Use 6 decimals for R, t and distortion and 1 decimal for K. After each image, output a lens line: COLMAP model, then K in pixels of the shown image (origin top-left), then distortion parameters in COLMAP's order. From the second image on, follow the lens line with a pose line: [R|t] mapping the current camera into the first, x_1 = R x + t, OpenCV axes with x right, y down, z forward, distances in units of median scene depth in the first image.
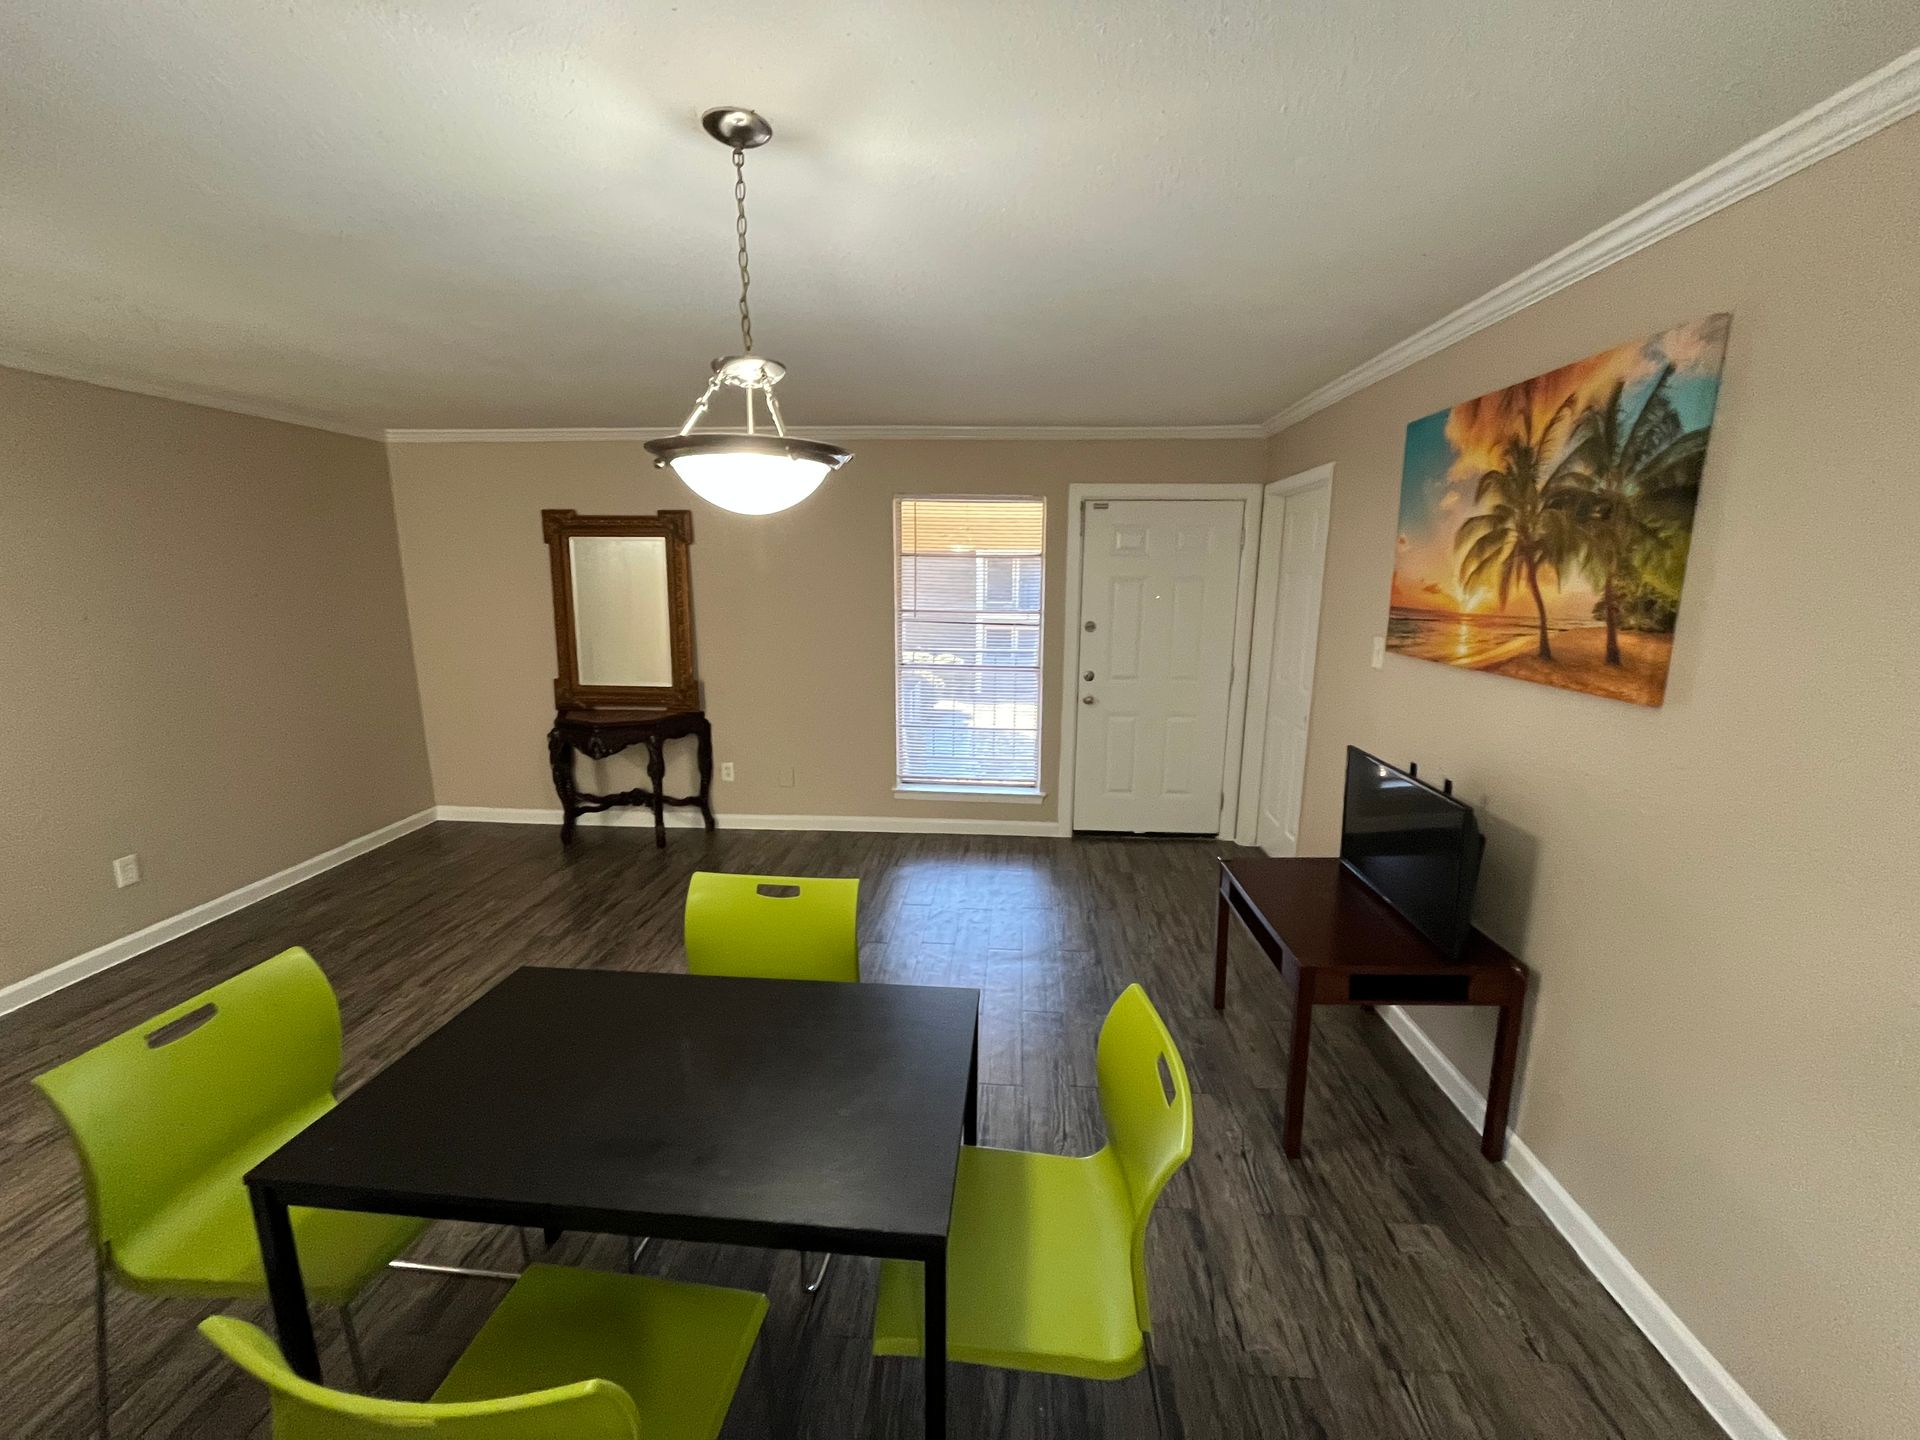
lens RADIAL K [[770.0, 0, 960.0], [0, 770.0, 720.0], [0, 0, 1]] dist [-0.002668, -0.000806]
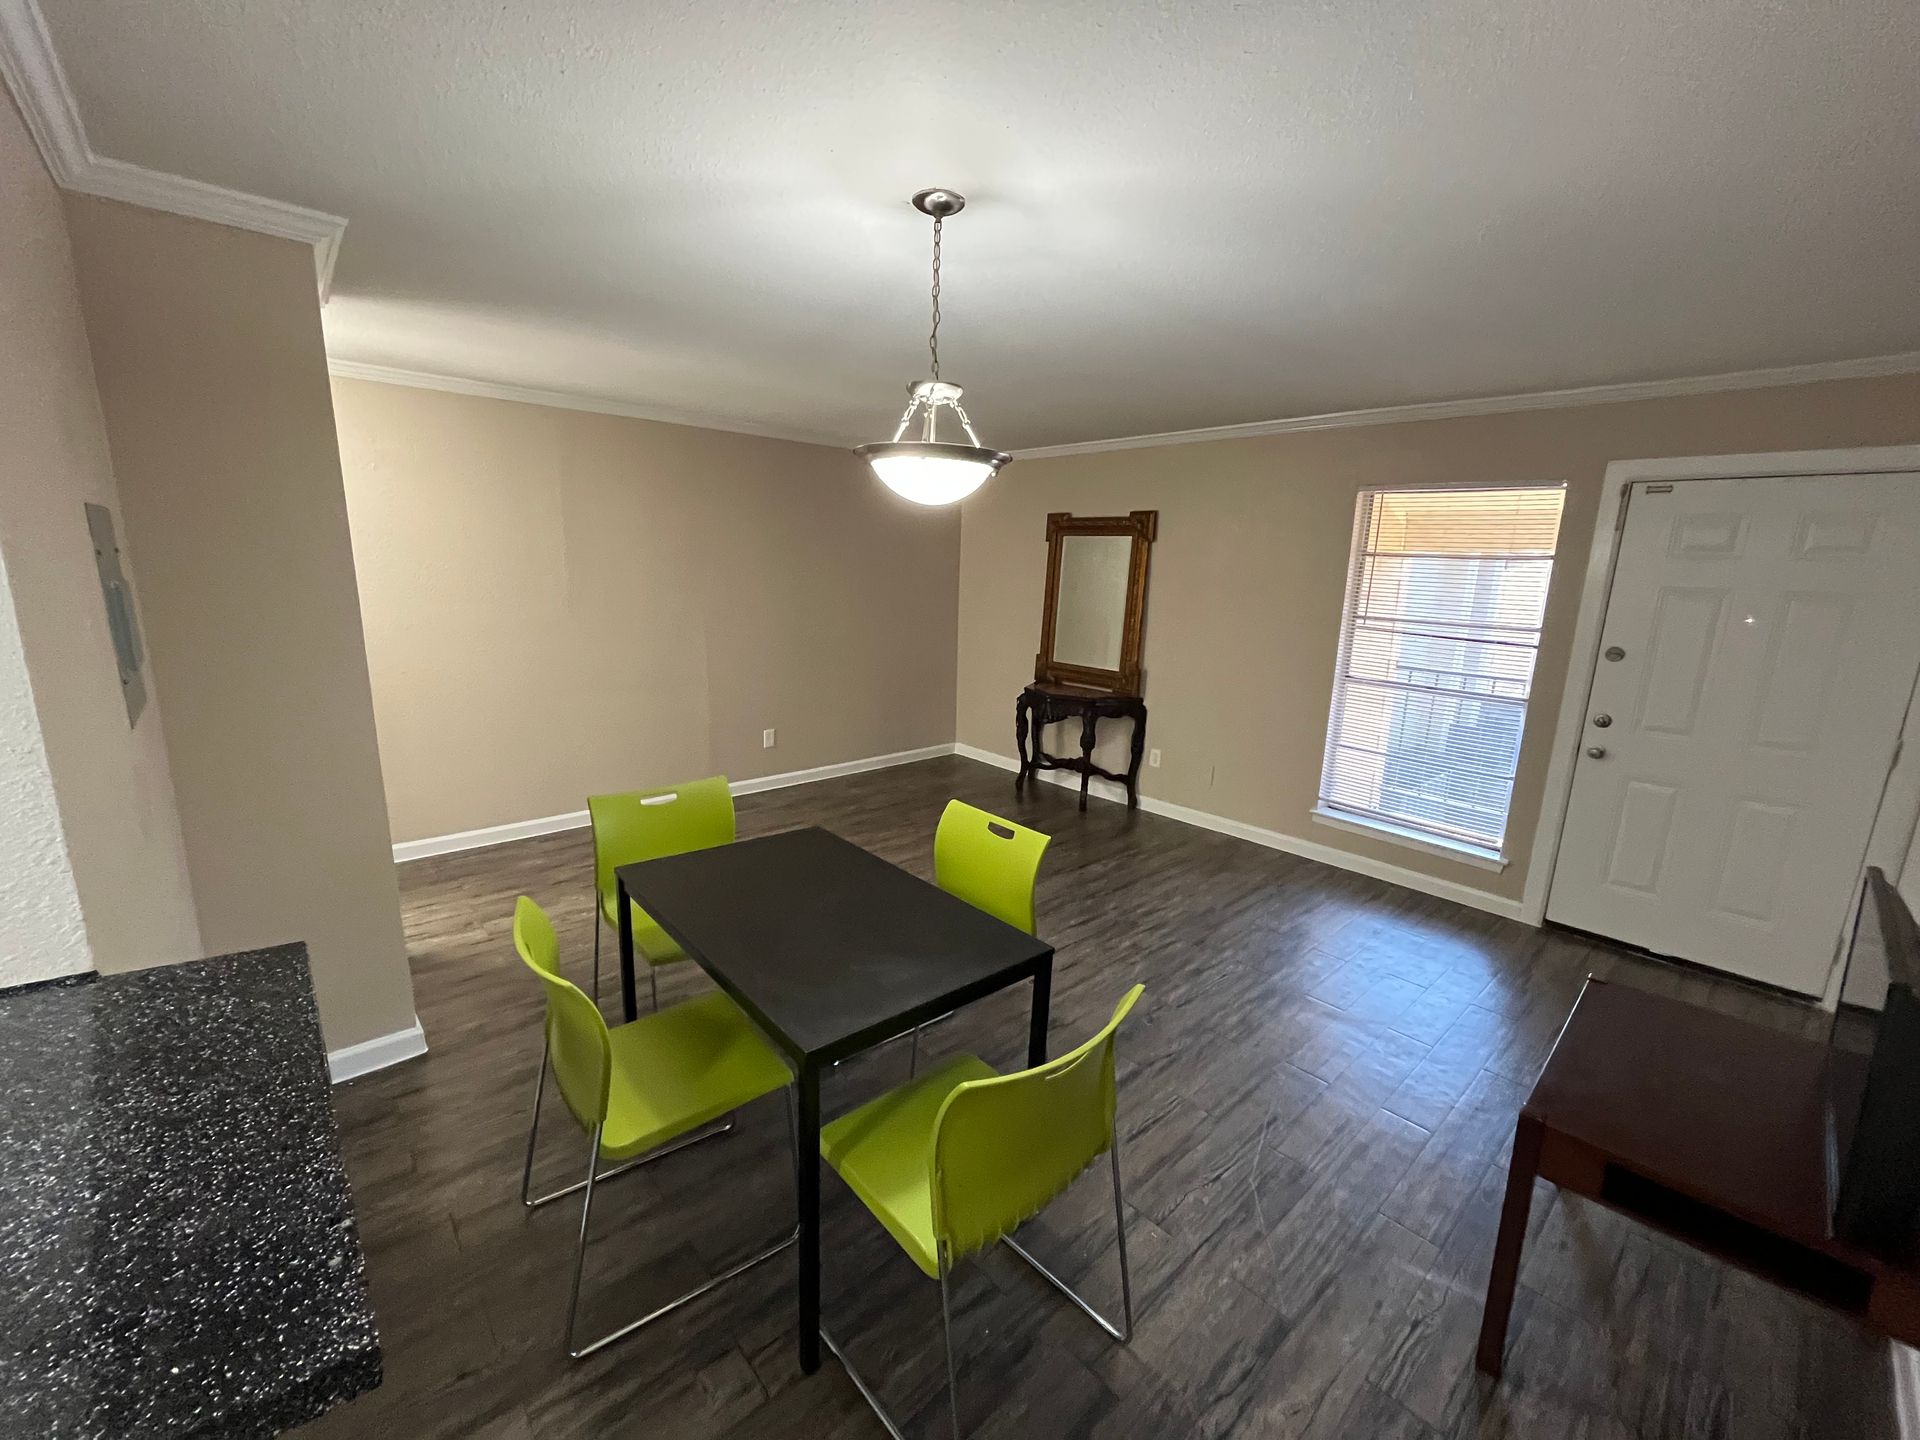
lens RADIAL K [[770.0, 0, 960.0], [0, 770.0, 720.0], [0, 0, 1]] dist [-0.002668, -0.000806]
pose [[0.721229, 0.155981, -0.674907, 0.221862], [-0.161628, 0.985318, 0.055000, 0.001398], [0.673576, 0.069416, 0.735851, 0.042163]]
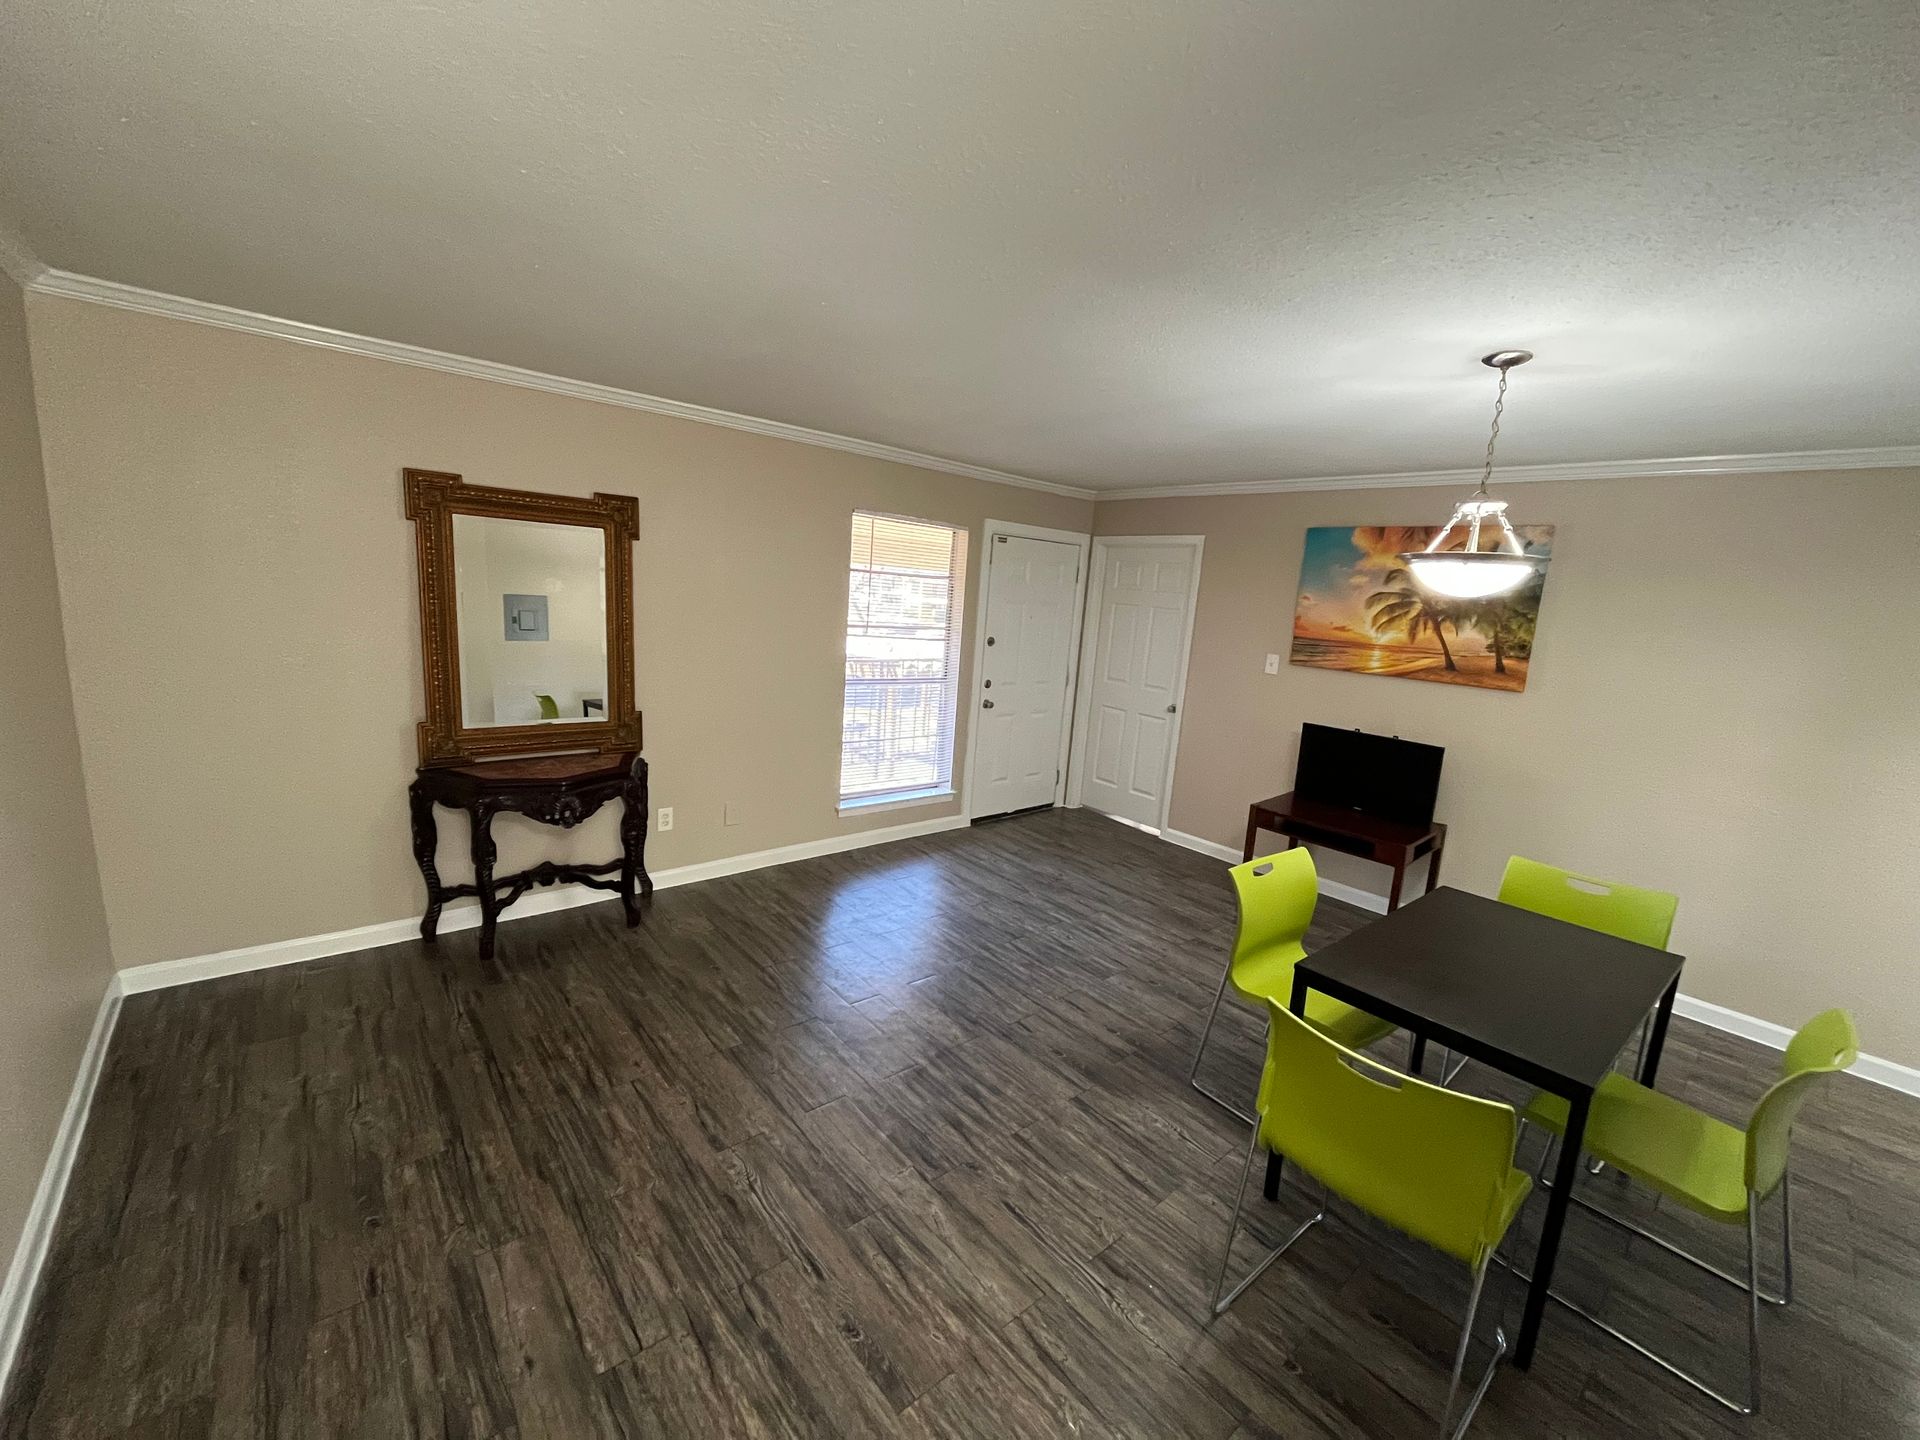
lens RADIAL K [[770.0, 0, 960.0], [0, 770.0, 720.0], [0, 0, 1]] dist [-0.002668, -0.000806]
pose [[0.709900, -0.076328, 0.700155, -0.683687], [0.070180, 0.996829, 0.037513, -0.050003], [-0.700798, 0.022506, 0.713005, 0.204287]]
